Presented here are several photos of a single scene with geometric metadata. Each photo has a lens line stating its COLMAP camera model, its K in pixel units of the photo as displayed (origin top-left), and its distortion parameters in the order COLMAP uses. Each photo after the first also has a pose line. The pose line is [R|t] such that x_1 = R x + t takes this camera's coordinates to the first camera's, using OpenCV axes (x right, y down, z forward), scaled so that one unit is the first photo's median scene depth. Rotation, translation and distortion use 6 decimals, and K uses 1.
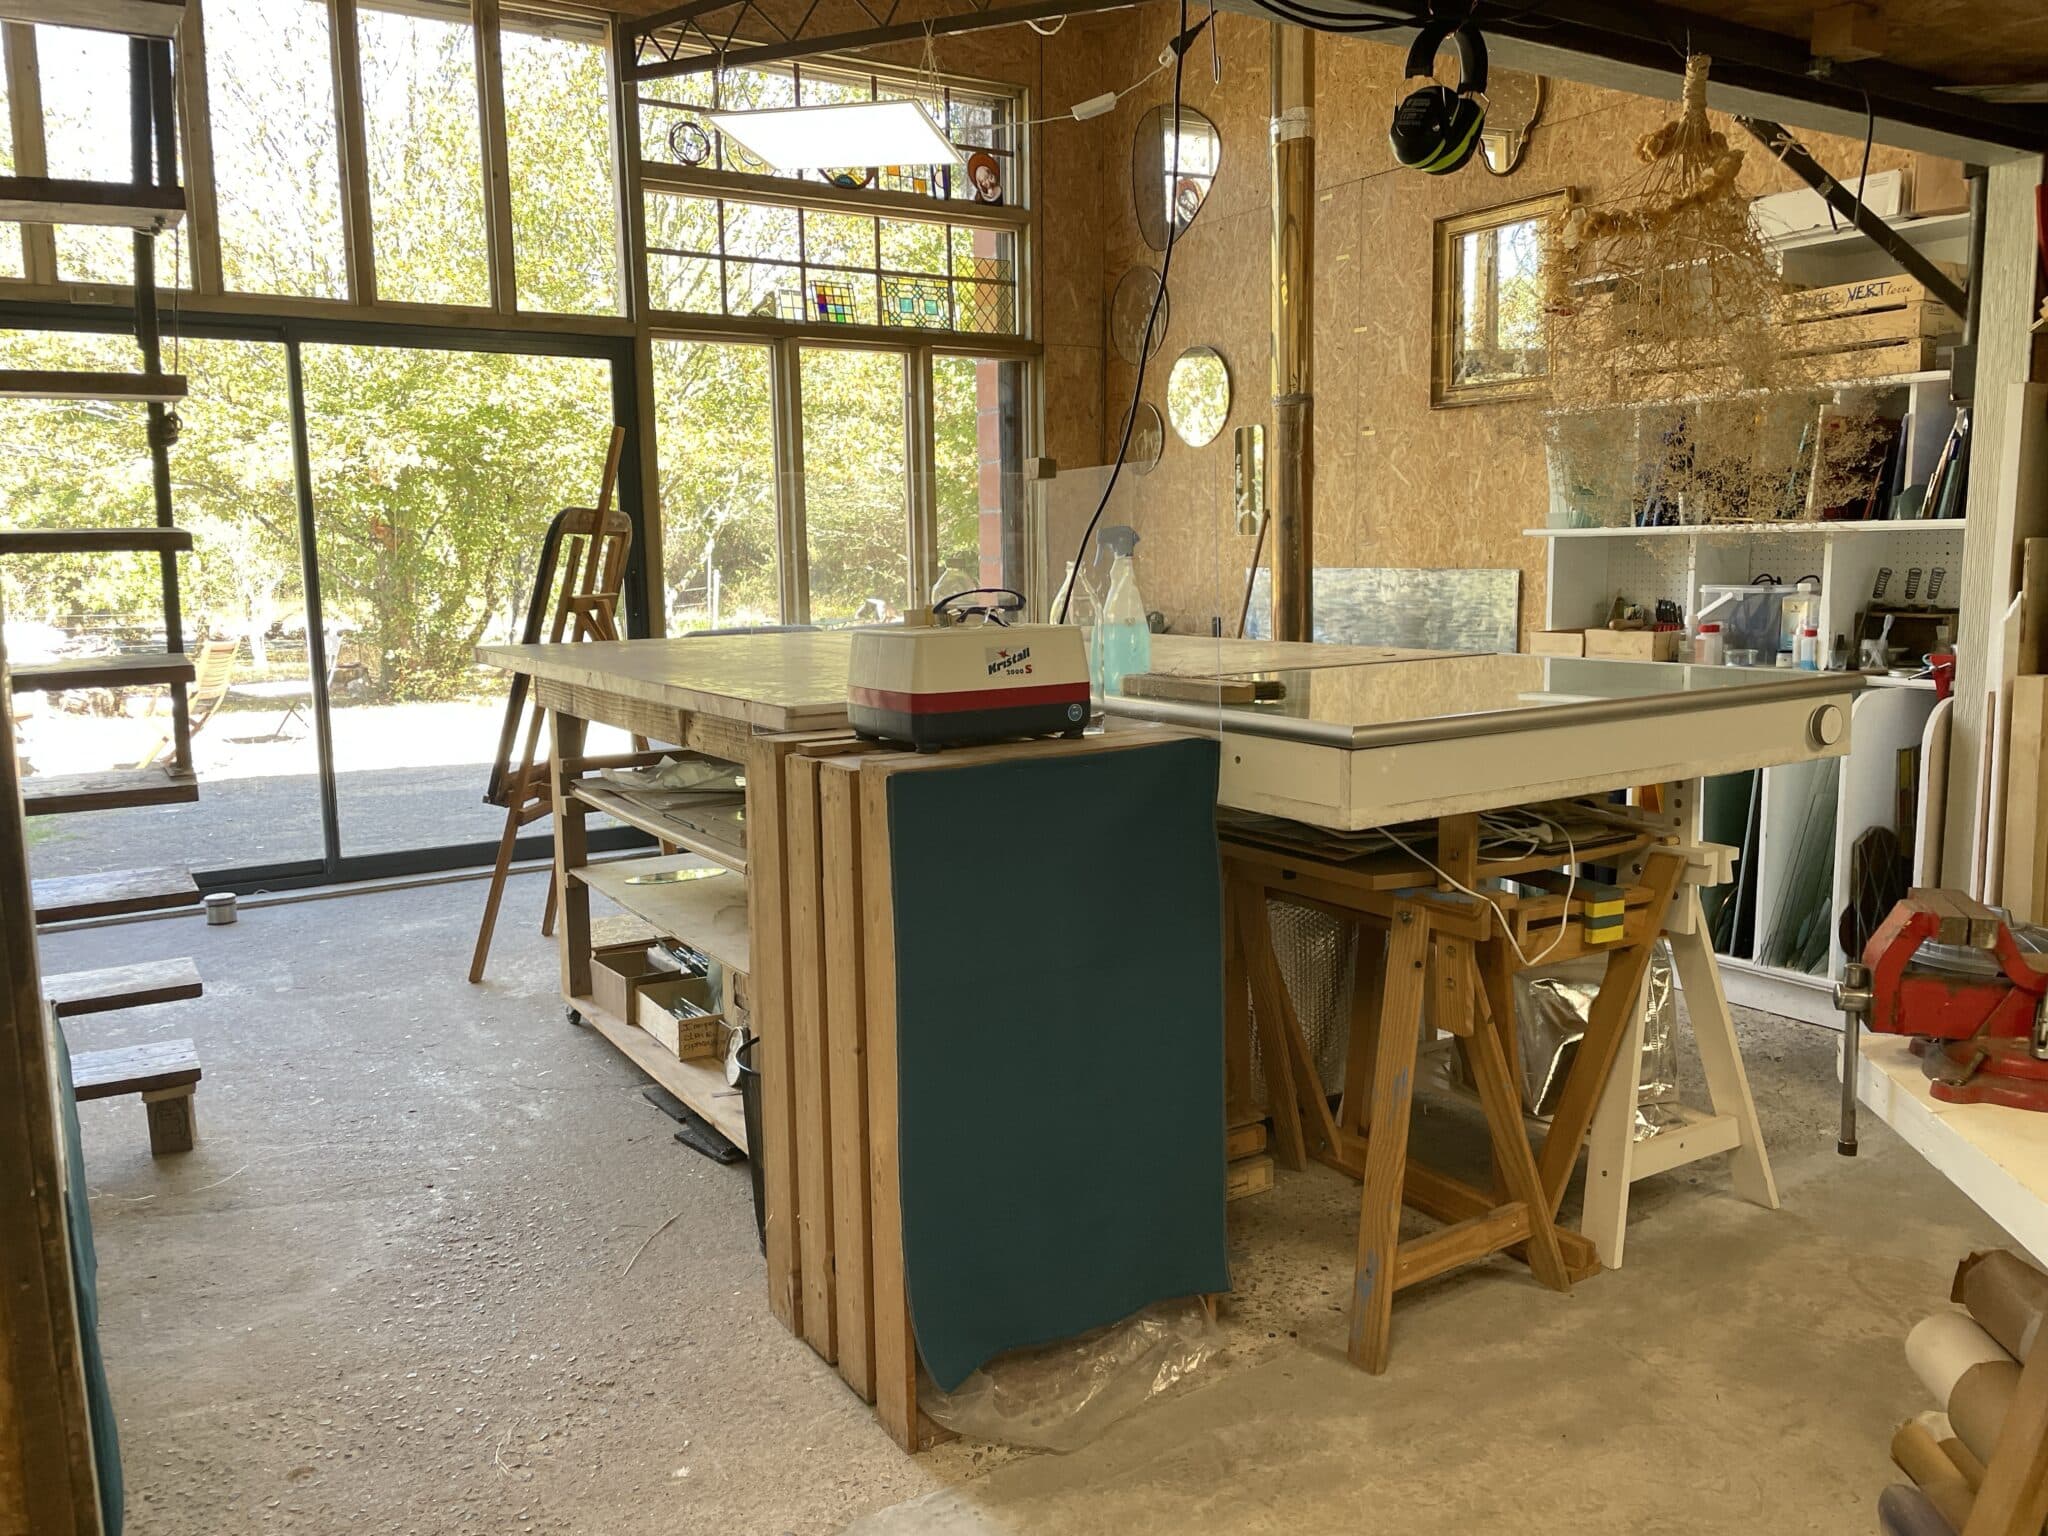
lens RADIAL K [[1542.2, 0, 1022.5], [0, 1542.2, 757.9], [0, 0, 1]] dist [0.048266, -0.012424]
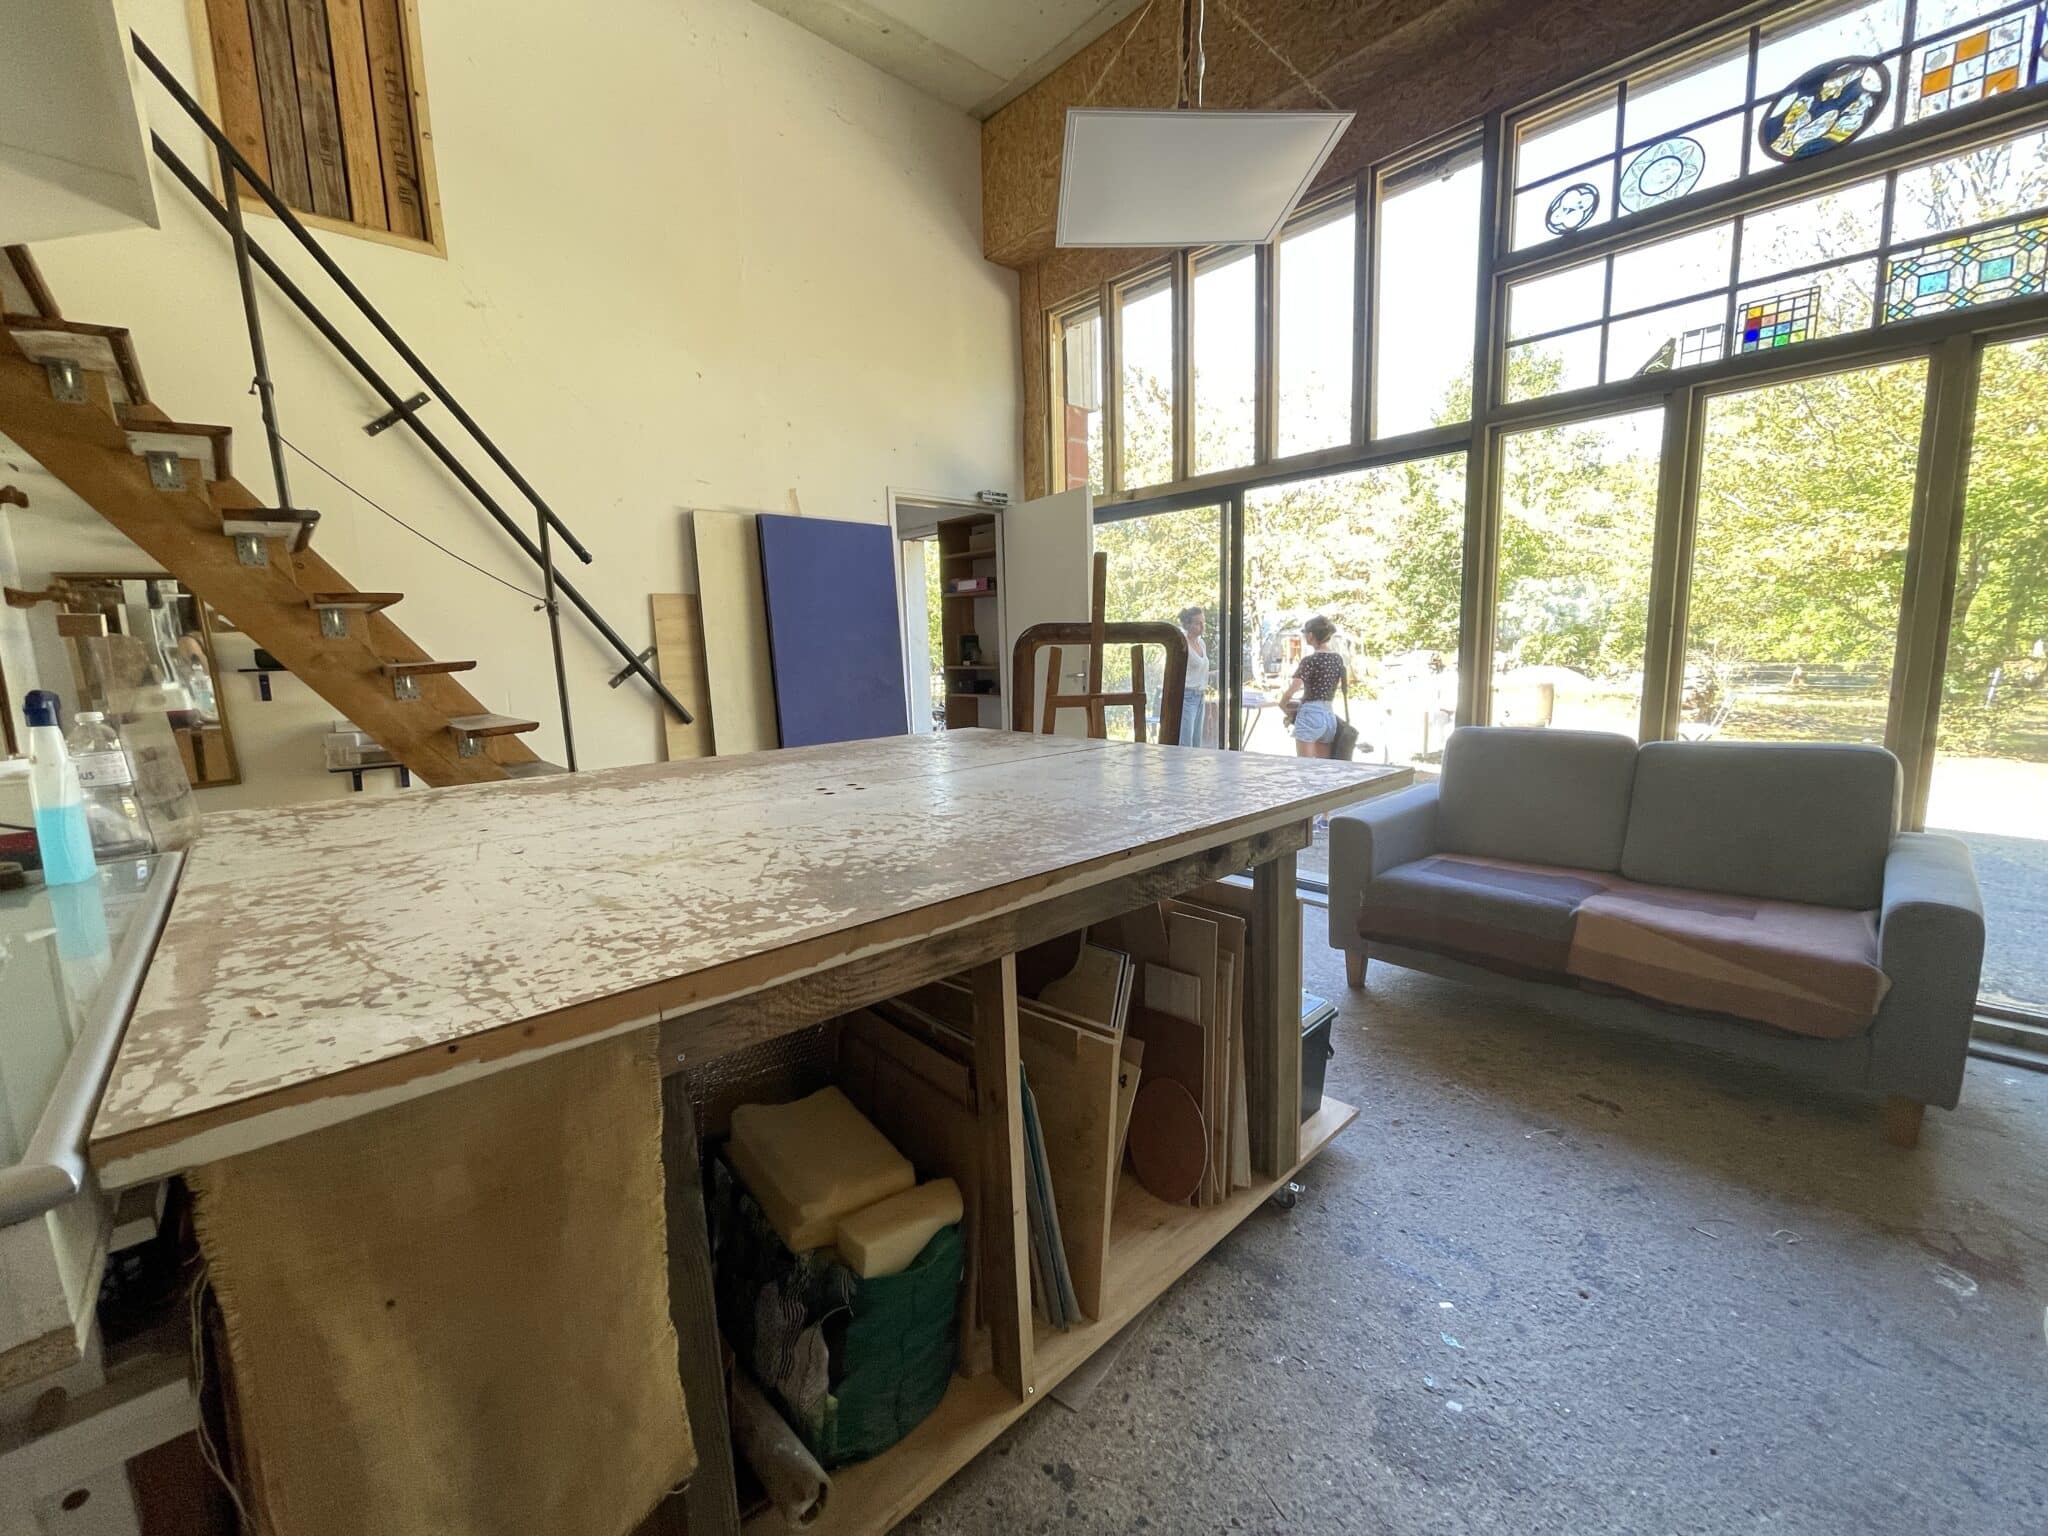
lens RADIAL K [[818.2, 0, 1026.5], [0, 818.2, 762.7], [0, 0, 1]] dist [-0.008690, -0.000911]
pose [[0.169857, 0.149329, -0.974089, 0.246246], [-0.116412, 0.984572, 0.130637, -0.092206], [0.978569, 0.091206, 0.184620, 0.605974]]
